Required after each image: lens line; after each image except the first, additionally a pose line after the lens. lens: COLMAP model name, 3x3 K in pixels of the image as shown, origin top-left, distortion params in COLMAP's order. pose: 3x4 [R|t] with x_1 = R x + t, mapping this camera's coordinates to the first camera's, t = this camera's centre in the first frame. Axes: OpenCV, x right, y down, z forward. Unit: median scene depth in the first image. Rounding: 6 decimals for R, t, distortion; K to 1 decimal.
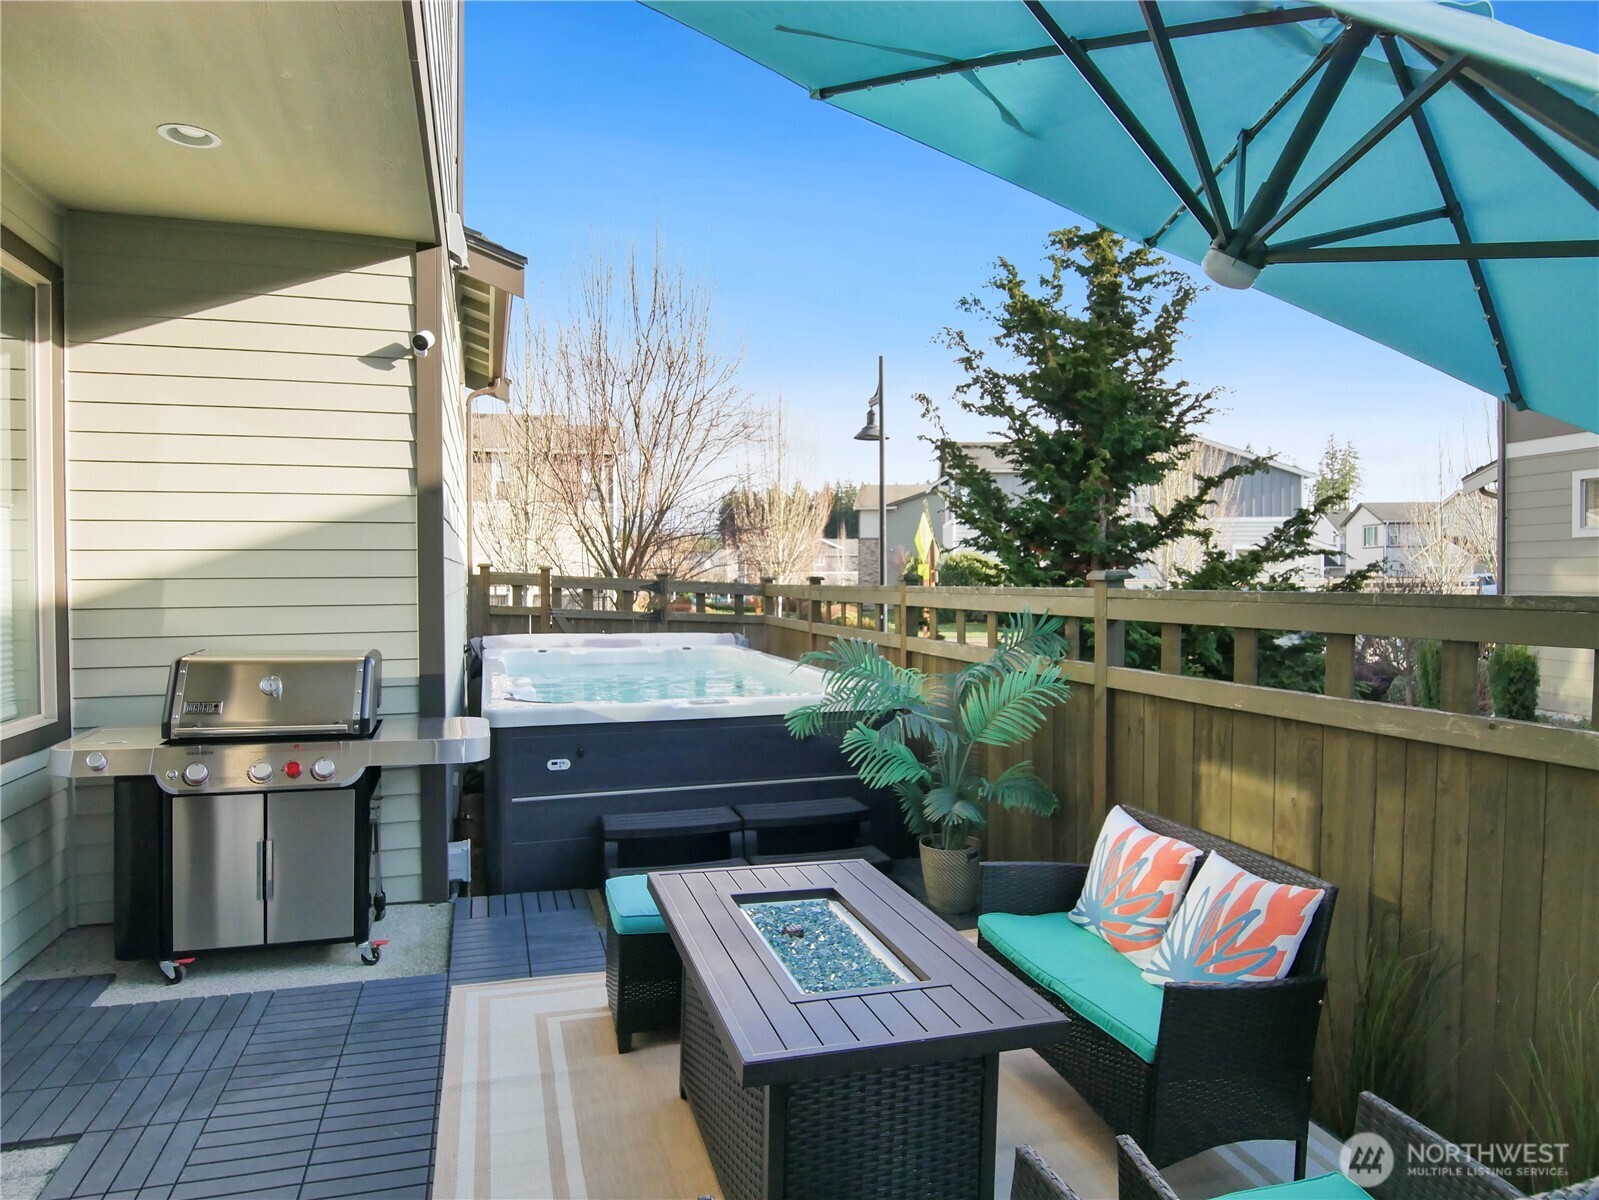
lens RADIAL K [[1022.0, 0, 799.5], [0, 1022.0, 600.0], [0, 0, 1]] dist [-0.064548, 0.000077]
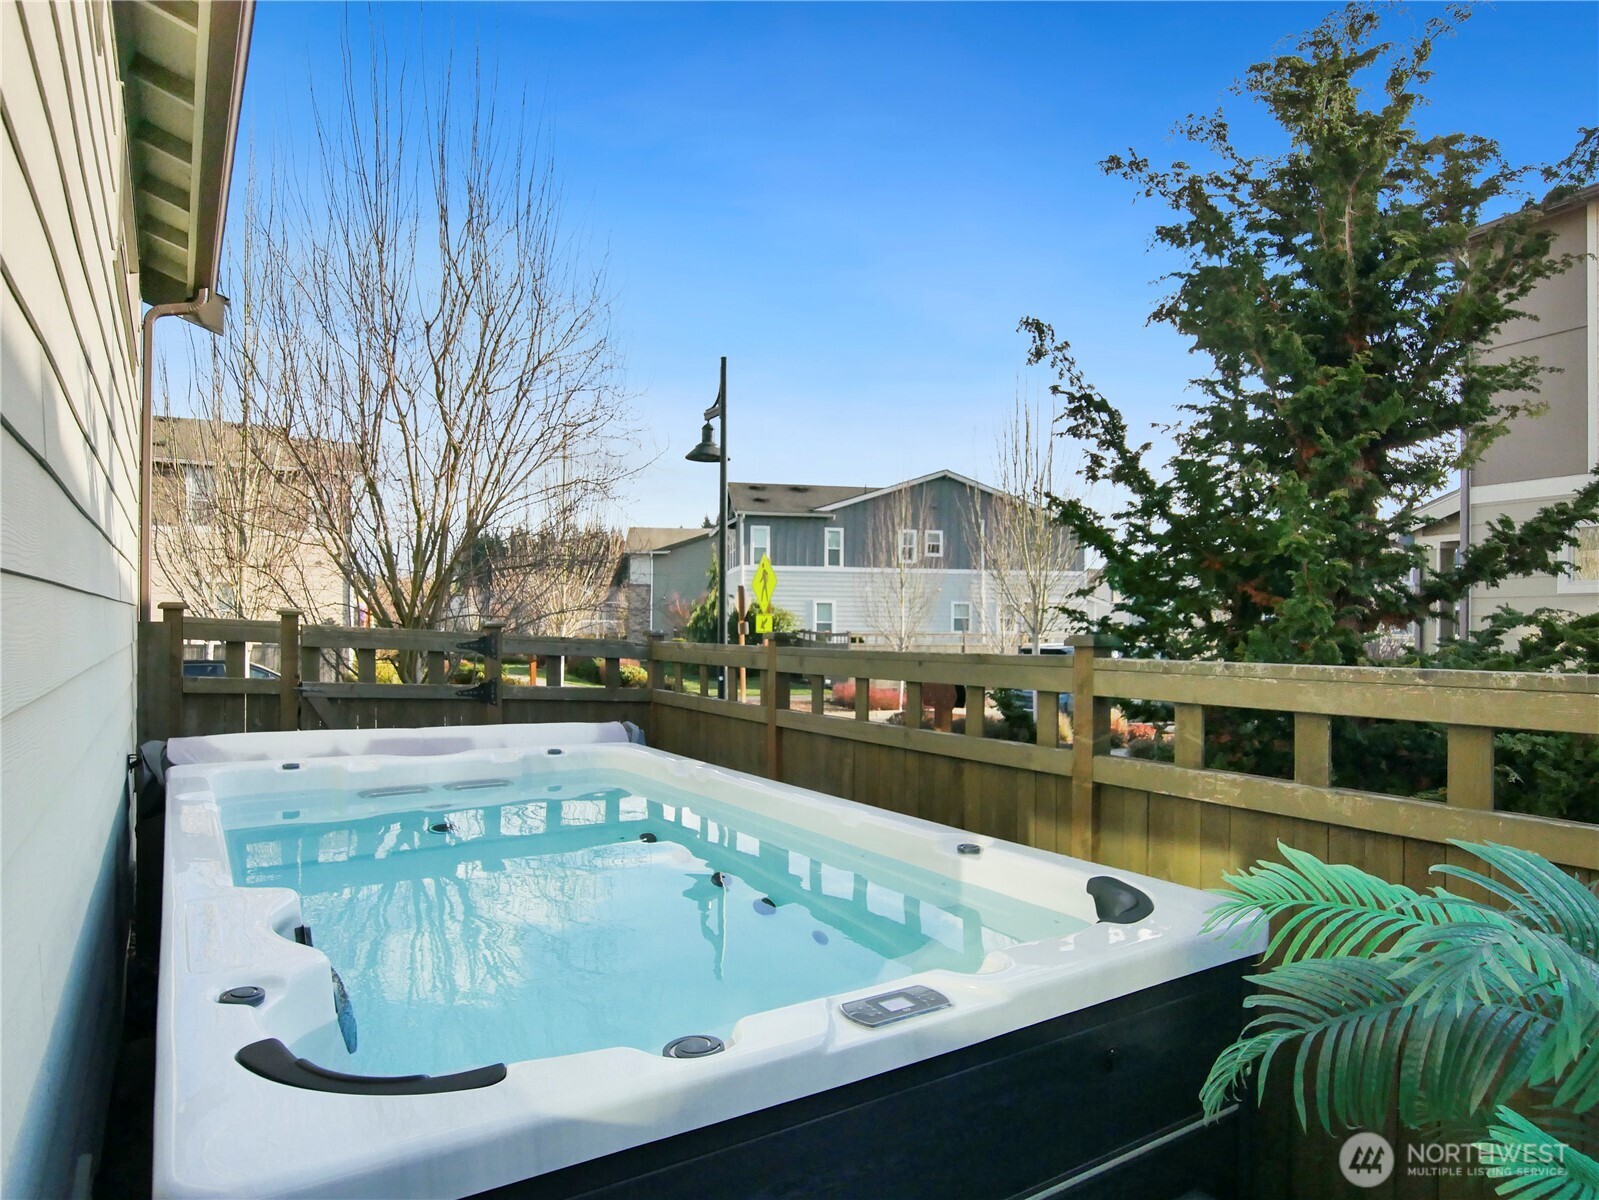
lens RADIAL K [[1002.3, 0, 796.7], [0, 1002.3, 633.8], [0, 0, 1]] dist [-0.031338, 0.000262]
pose [[0.965587, 0.009450, 0.259908, -0.118481], [-0.005323, 0.999848, -0.016577, -0.011381], [-0.260025, 0.014623, 0.965491, 0.379714]]
